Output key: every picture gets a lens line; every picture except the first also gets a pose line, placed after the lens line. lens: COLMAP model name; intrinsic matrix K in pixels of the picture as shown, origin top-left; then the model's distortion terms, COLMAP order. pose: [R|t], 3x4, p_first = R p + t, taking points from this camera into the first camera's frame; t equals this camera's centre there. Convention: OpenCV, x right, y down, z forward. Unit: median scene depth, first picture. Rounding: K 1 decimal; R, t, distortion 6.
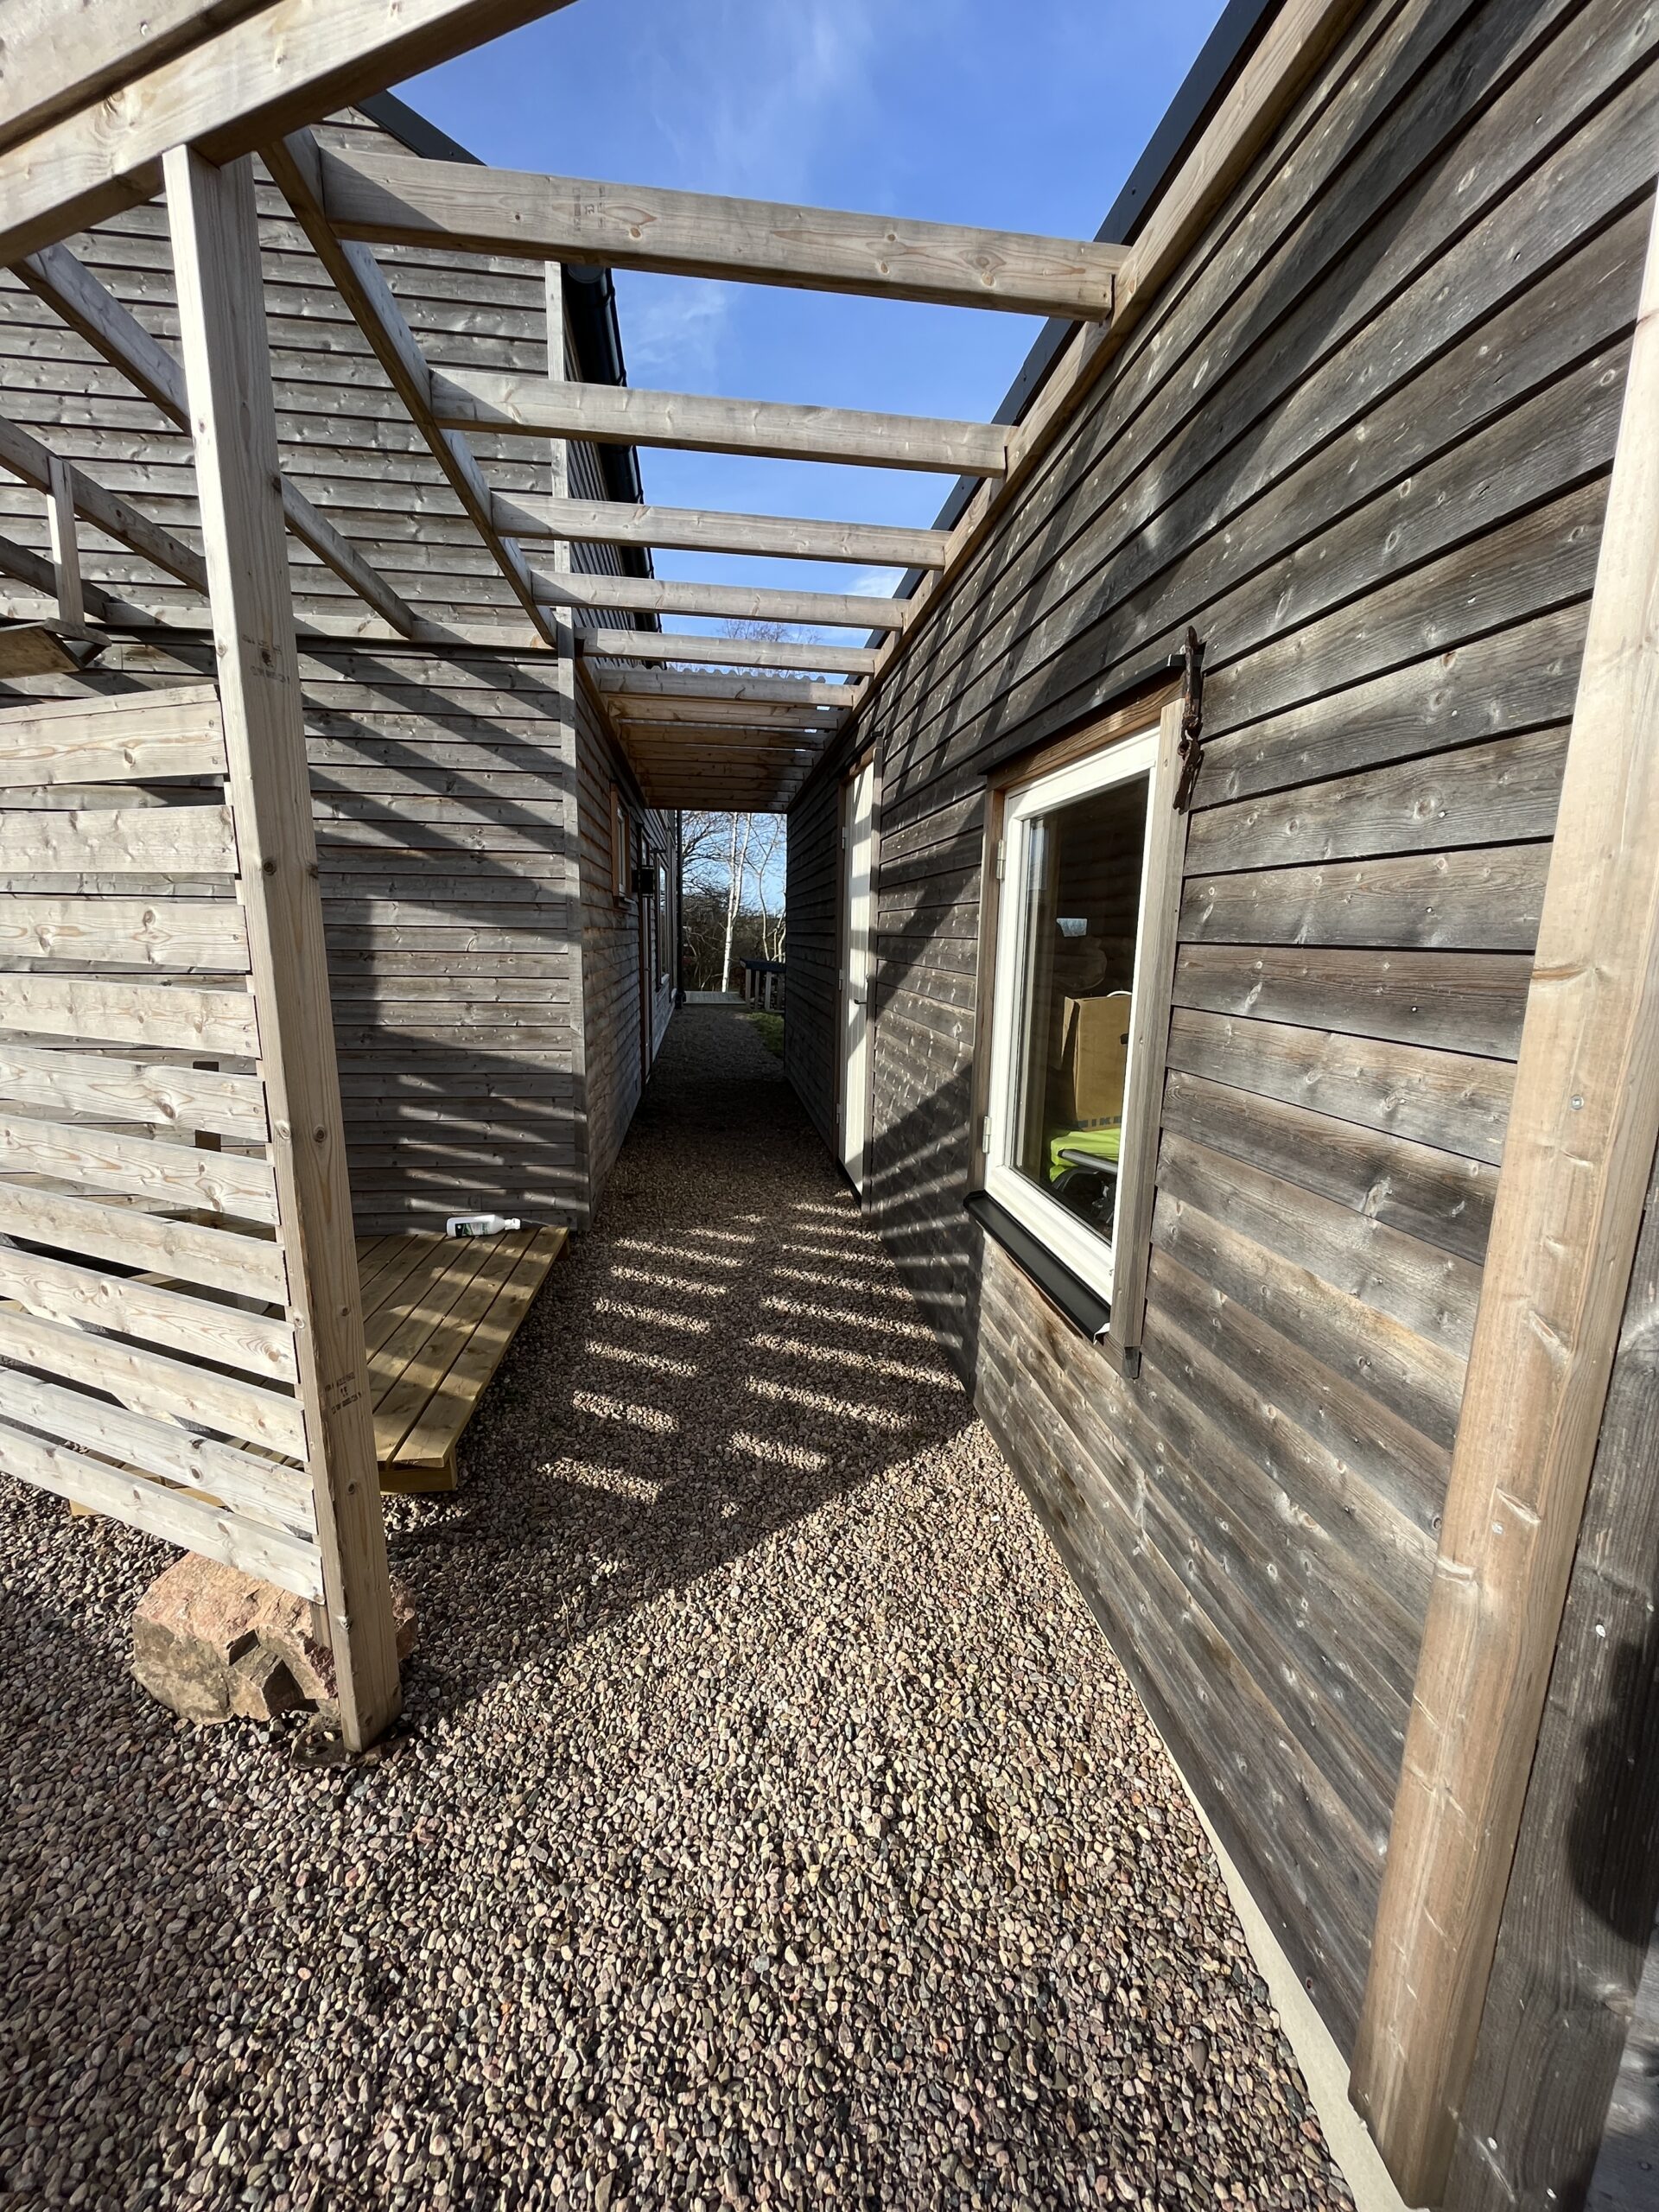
lens RADIAL K [[900.9, 0, 829.5], [0, 900.9, 1106.0], [0, 0, 1]] dist [-0.001527, -0.000140]
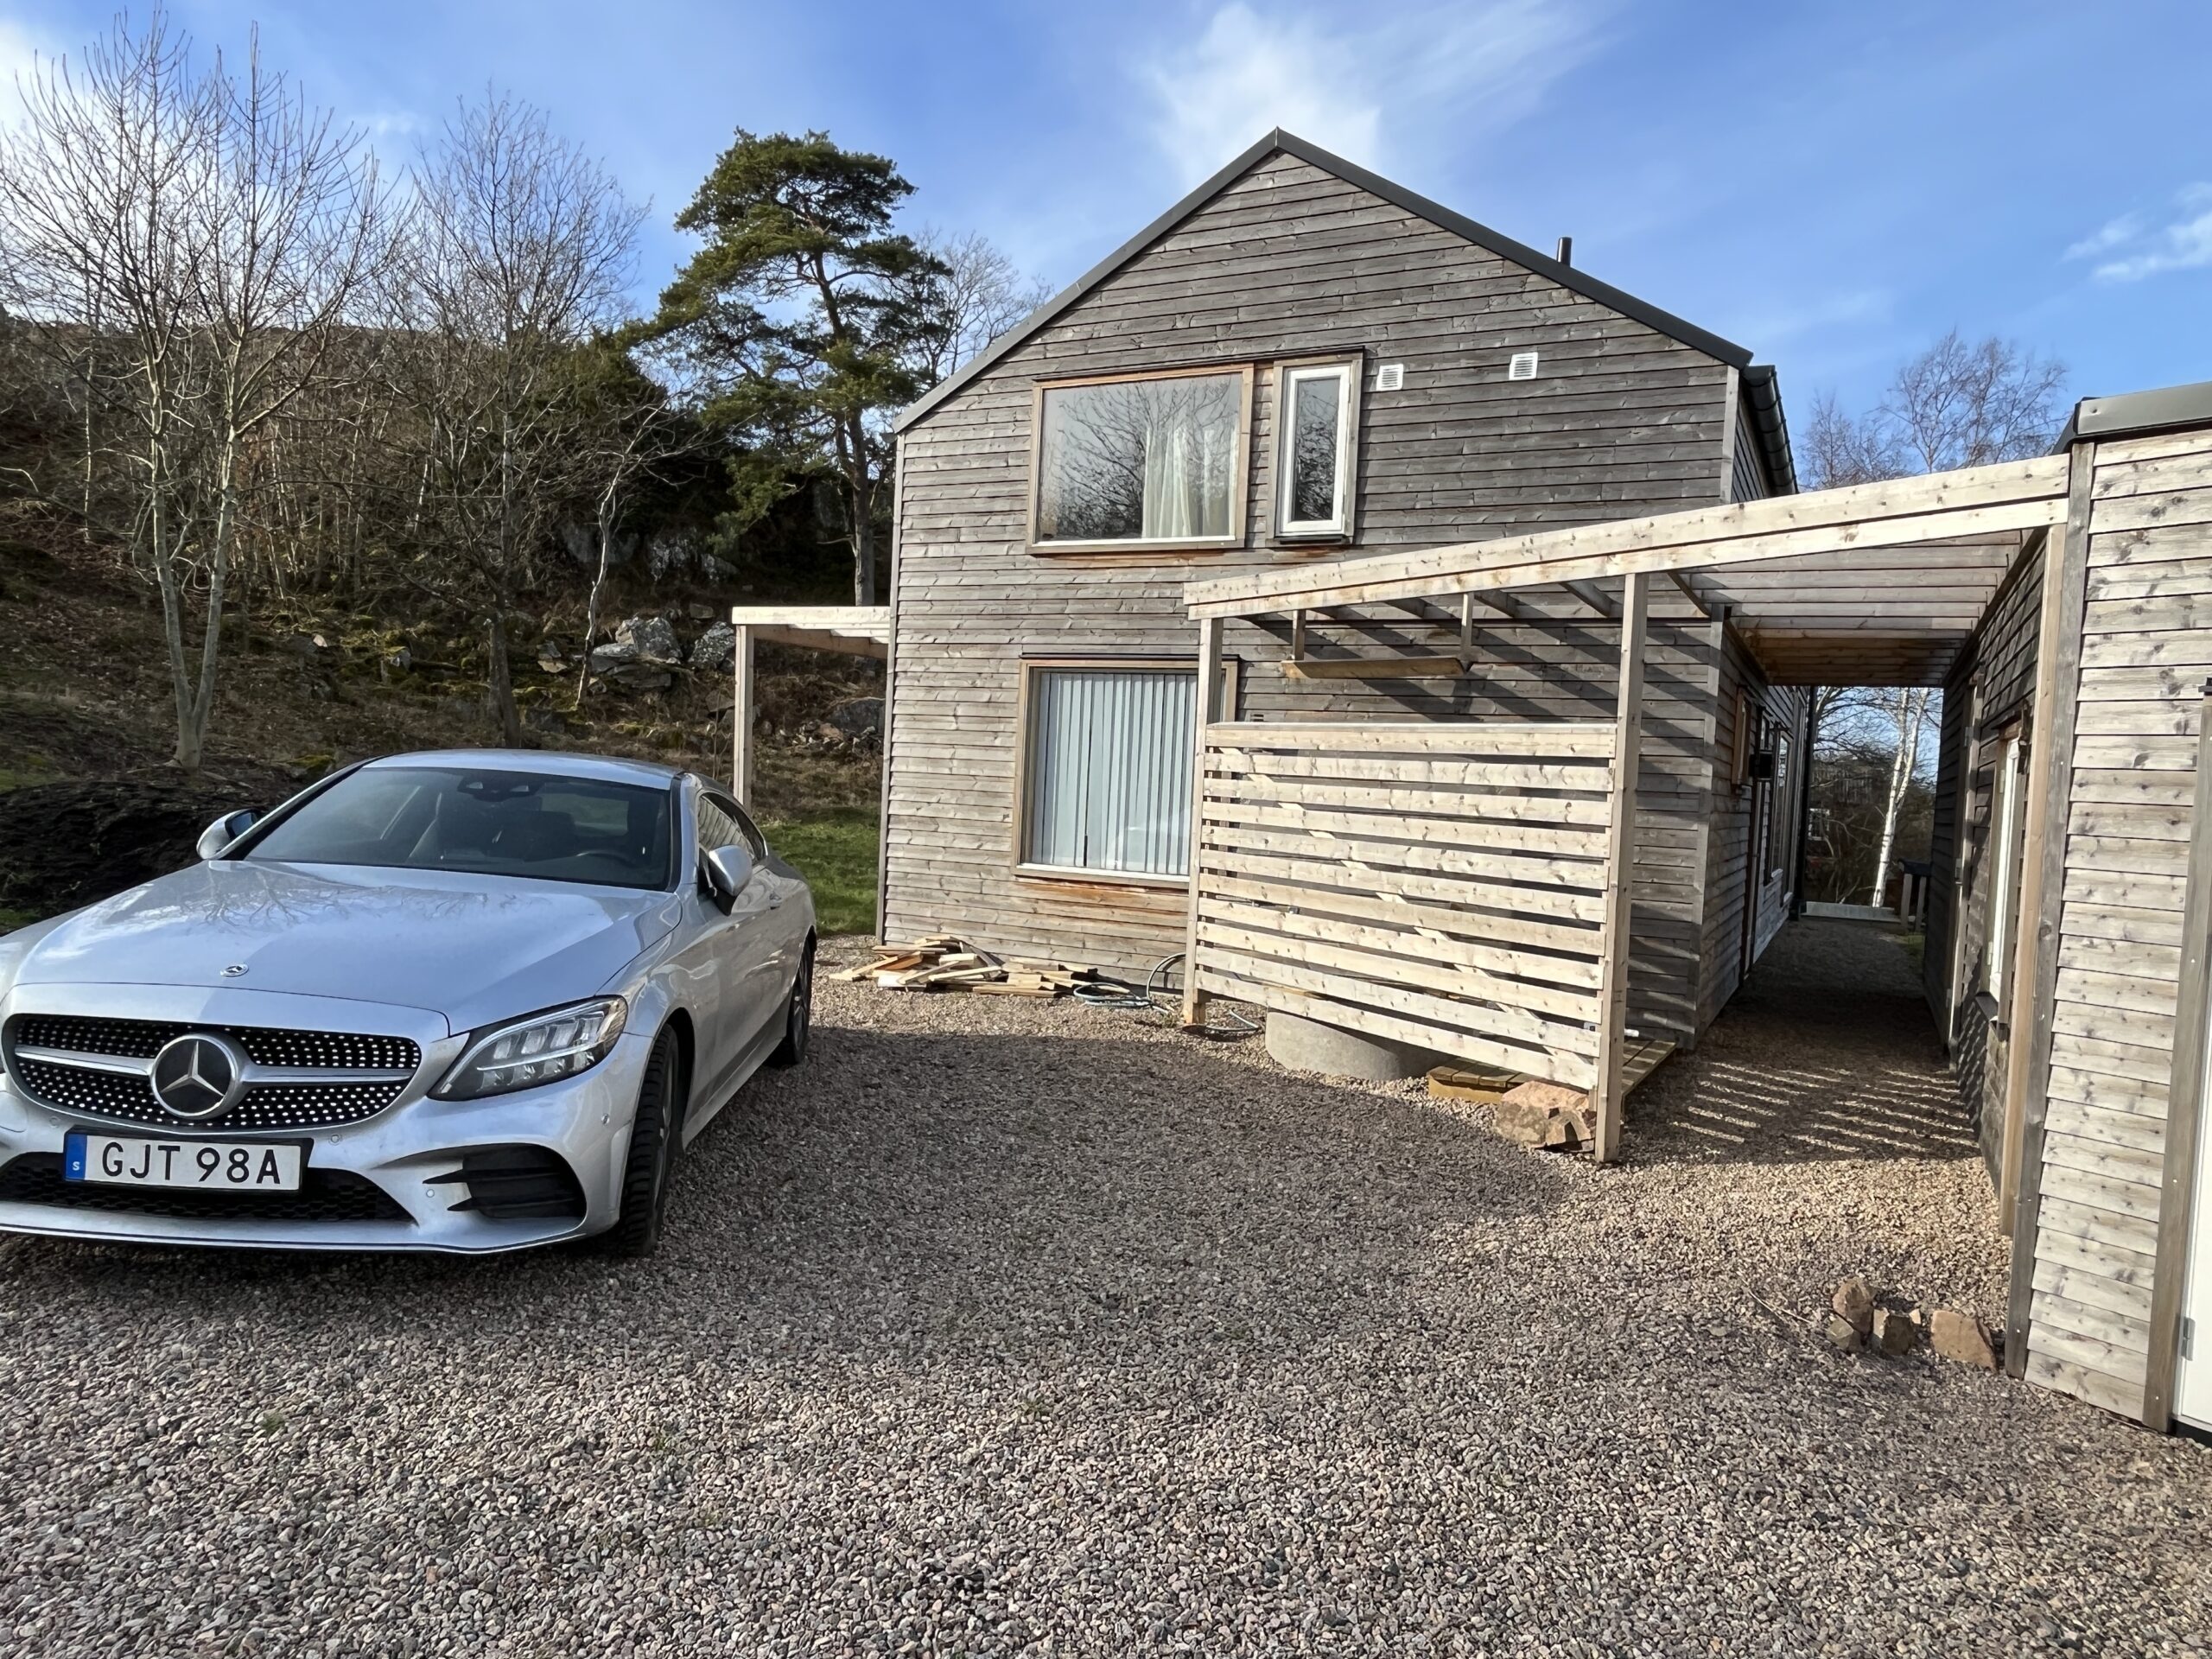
lens RADIAL K [[1451.9, 0, 1106.0], [0, 1451.9, 829.5], [0, 0, 1]] dist [-0.002858, -0.001582]
pose [[0.816193, 0.042457, -0.576218, 0.233834], [-0.143080, 0.981086, -0.130380, 0.237088], [0.559783, 0.188860, 0.806830, -1.235535]]
